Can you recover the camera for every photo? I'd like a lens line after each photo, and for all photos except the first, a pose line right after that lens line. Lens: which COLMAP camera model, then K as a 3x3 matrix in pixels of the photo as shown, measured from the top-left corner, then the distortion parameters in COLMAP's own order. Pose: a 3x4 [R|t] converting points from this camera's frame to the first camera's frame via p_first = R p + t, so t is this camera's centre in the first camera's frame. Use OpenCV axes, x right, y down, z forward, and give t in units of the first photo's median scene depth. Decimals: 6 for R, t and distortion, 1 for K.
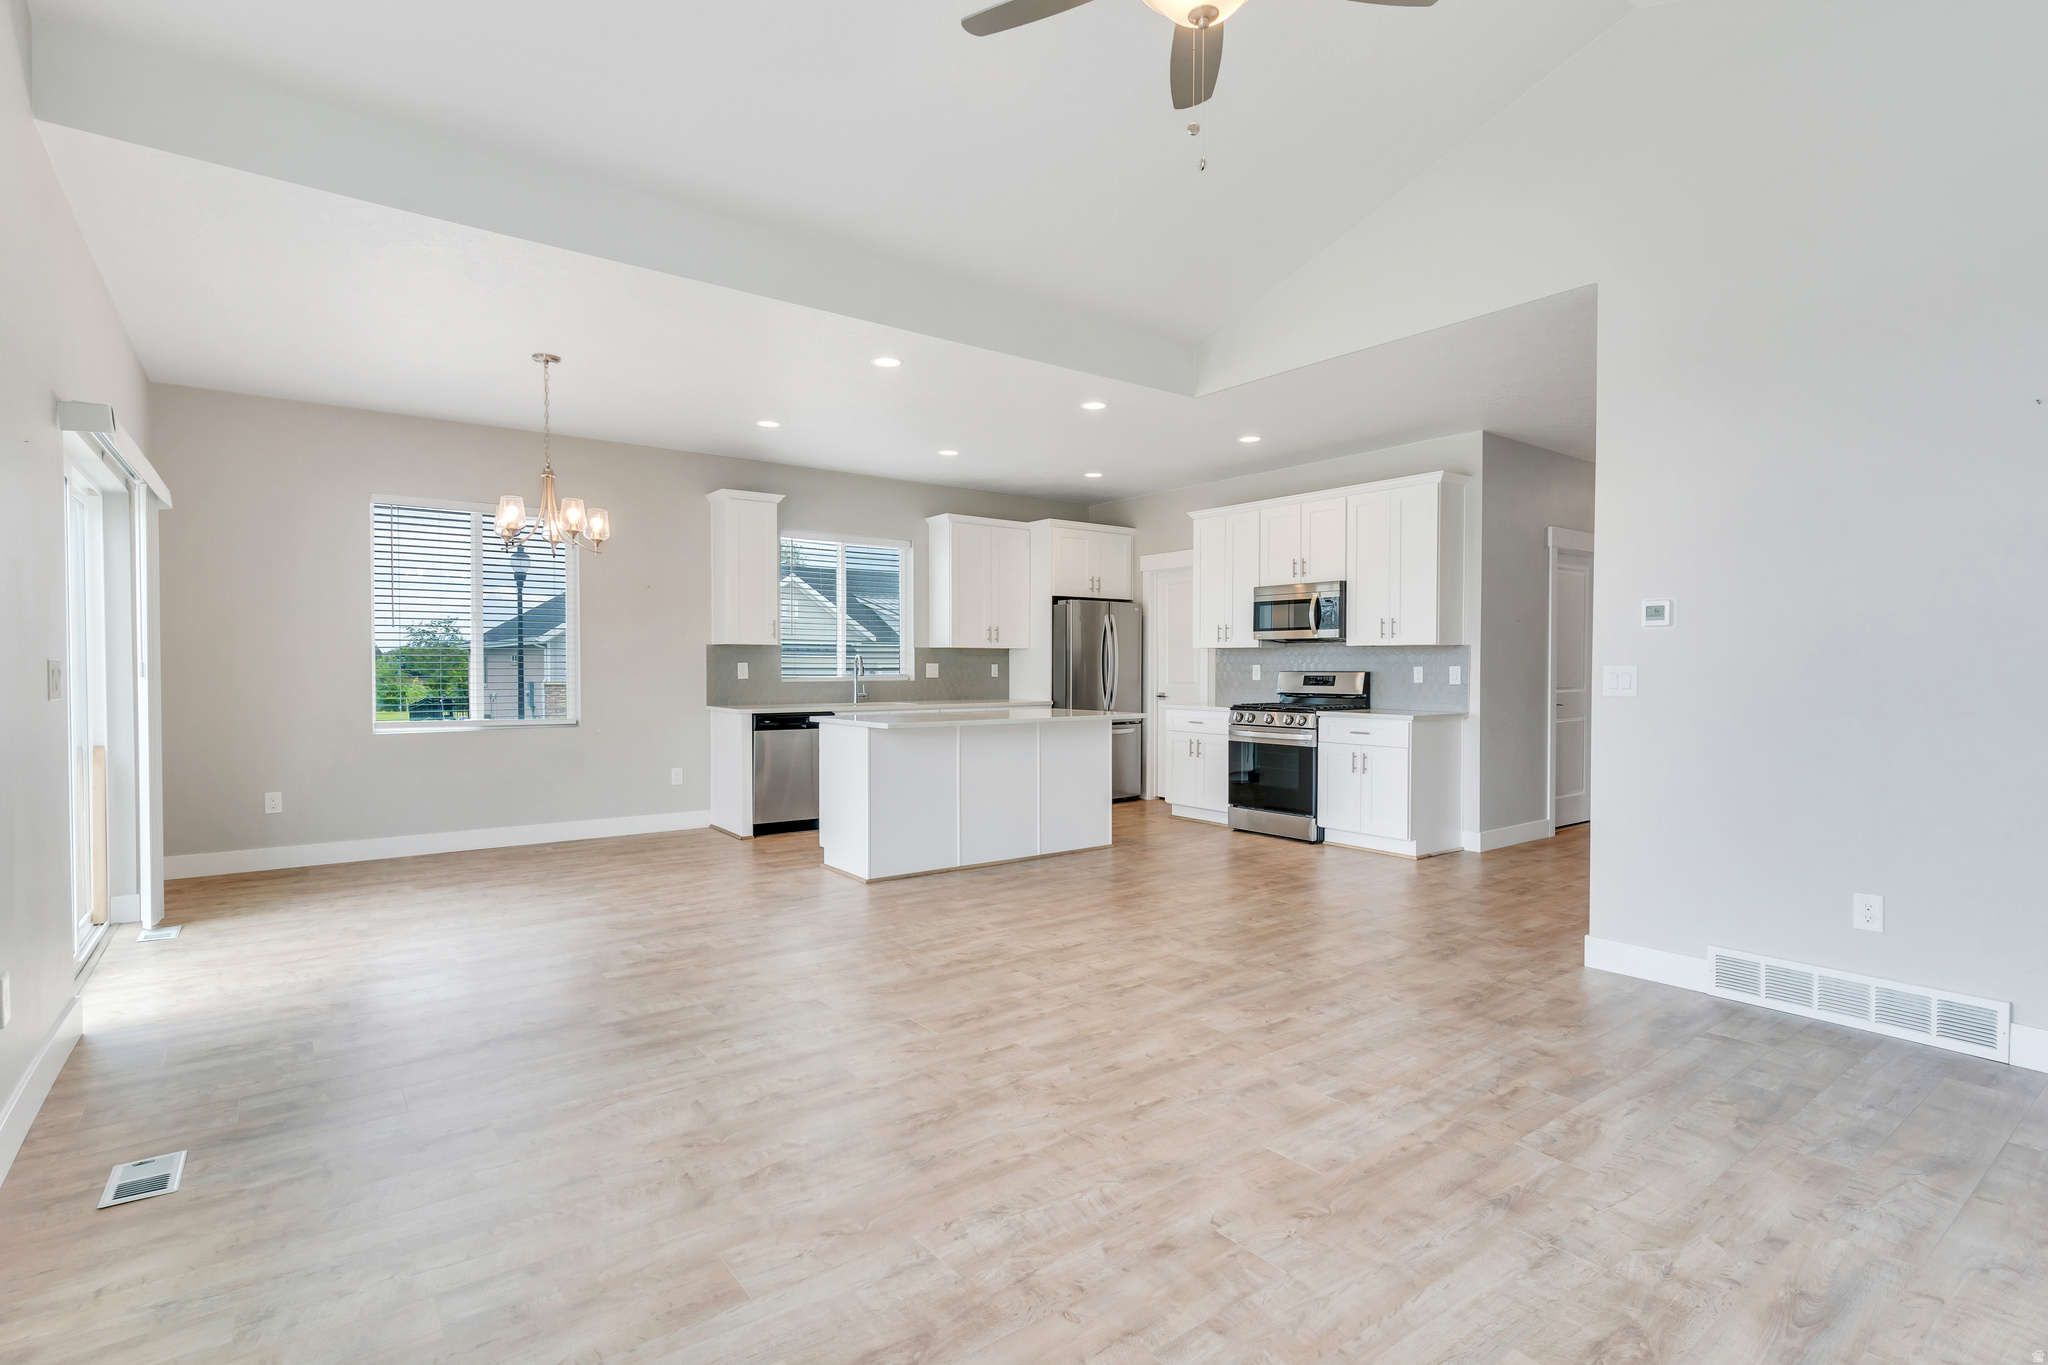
lens RADIAL K [[993.6, 0, 1032.0], [0, 993.6, 667.6], [0, 0, 1]] dist [-0.001994, -0.000439]
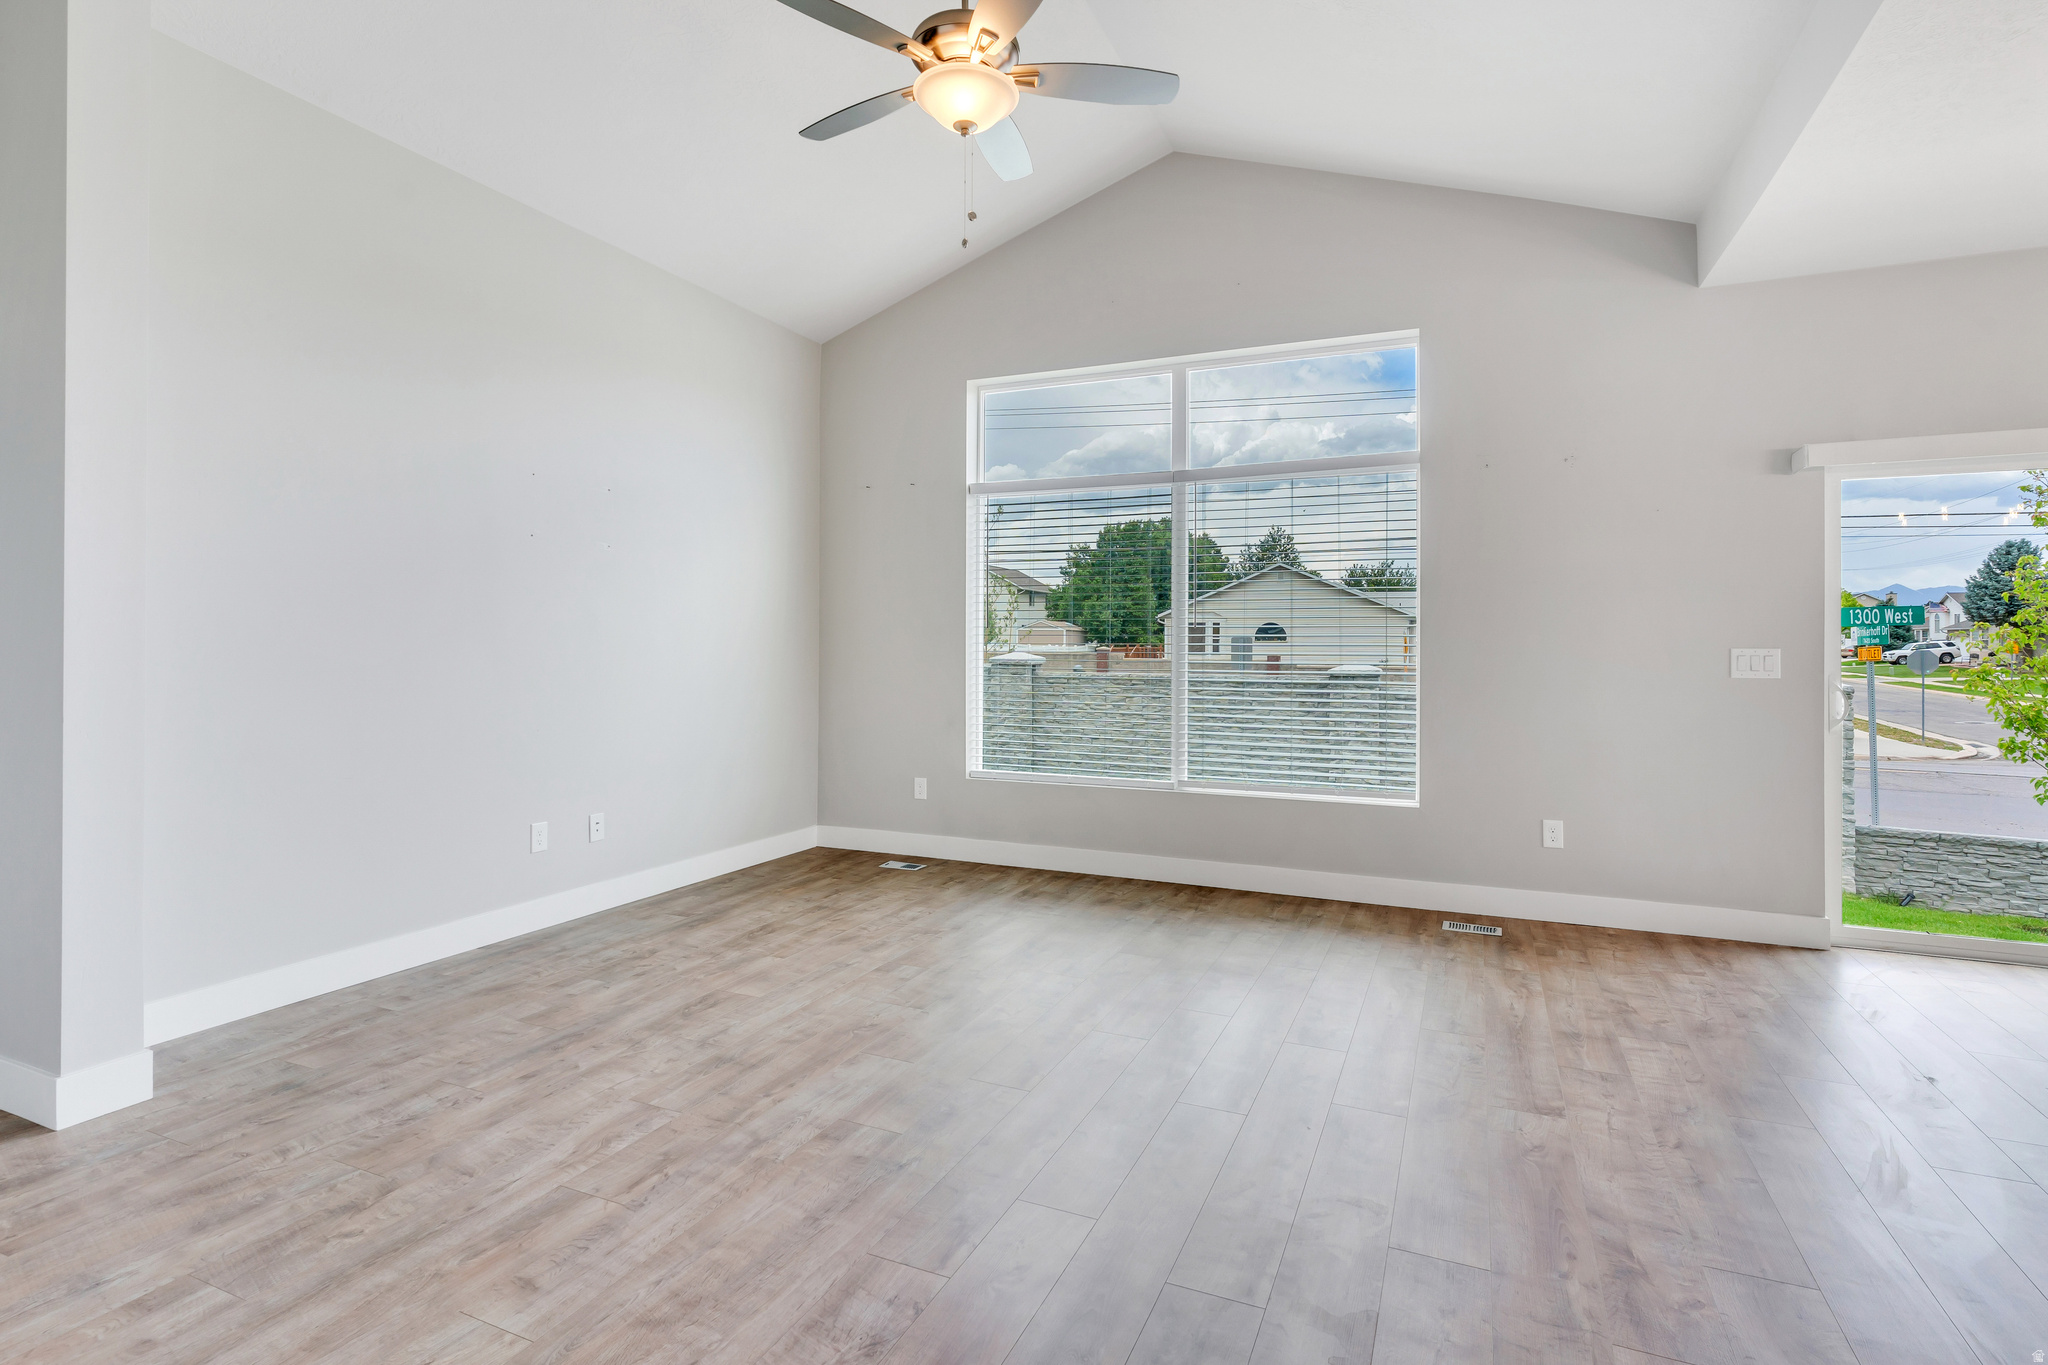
lens RADIAL K [[993.6, 0, 1032.0], [0, 993.6, 667.6], [0, 0, 1]] dist [-0.001994, -0.000439]
pose [[-0.878150, 0.002035, -0.478380, 0.710325], [-0.008217, 0.999779, 0.019336, -0.000257], [0.478314, 0.020911, -0.877940, 2.222505]]
